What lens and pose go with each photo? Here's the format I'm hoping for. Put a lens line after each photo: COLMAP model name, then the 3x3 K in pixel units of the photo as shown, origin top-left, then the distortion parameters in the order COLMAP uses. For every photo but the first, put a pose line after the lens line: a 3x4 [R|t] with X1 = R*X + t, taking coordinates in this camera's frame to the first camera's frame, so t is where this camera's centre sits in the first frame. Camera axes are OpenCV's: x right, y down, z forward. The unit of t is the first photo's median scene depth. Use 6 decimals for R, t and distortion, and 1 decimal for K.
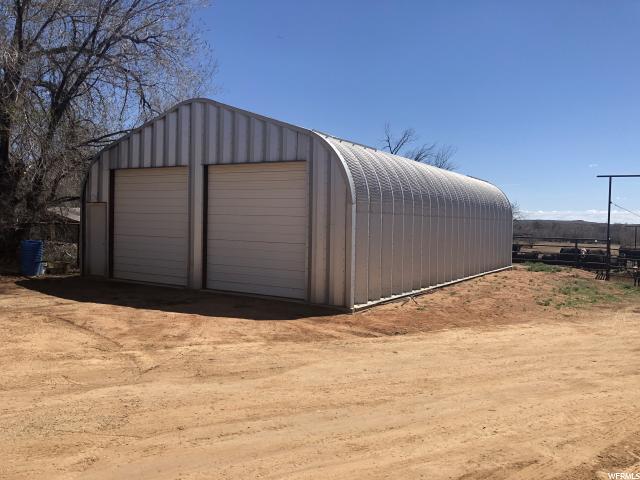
lens RADIAL K [[528.2, 0, 320.0], [0, 528.2, 240.0], [0, 0, 1]] dist [0.036133, 0.002440]
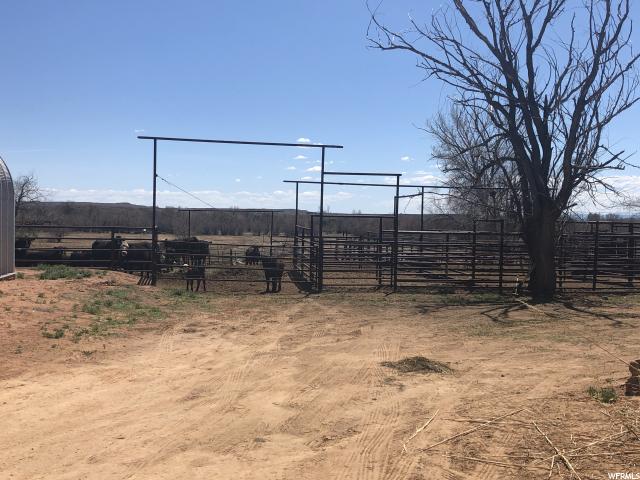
lens RADIAL K [[765.7, 0, 320.0], [0, 765.7, 240.0], [0, 0, 1]] dist [0.035225, -0.004781]
pose [[0.764286, -0.025901, 0.644357, 0.066123], [0.018455, 0.999662, 0.018294, 0.001868], [-0.644613, -0.002090, 0.764506, 0.102267]]
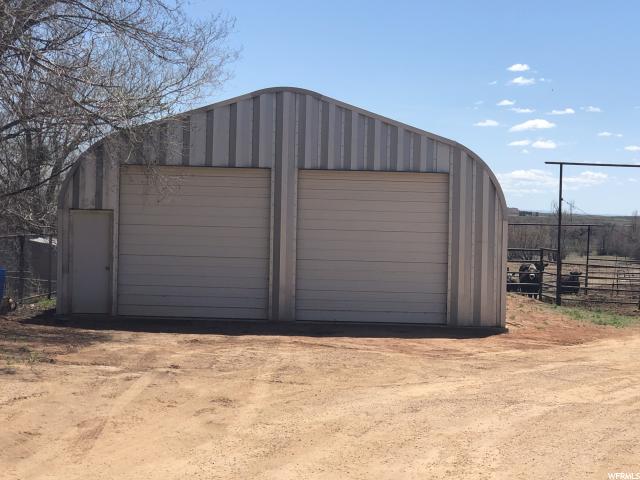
lens RADIAL K [[1506.5, 0, 320.0], [0, 1506.5, 240.0], [0, 0, 1]] dist [0.006043, 0.039046]
pose [[0.851512, -0.010732, 0.524226, -1.094968], [0.013844, 0.999902, -0.002016, -0.020550], [-0.524153, 0.008974, 0.851577, -0.774265]]
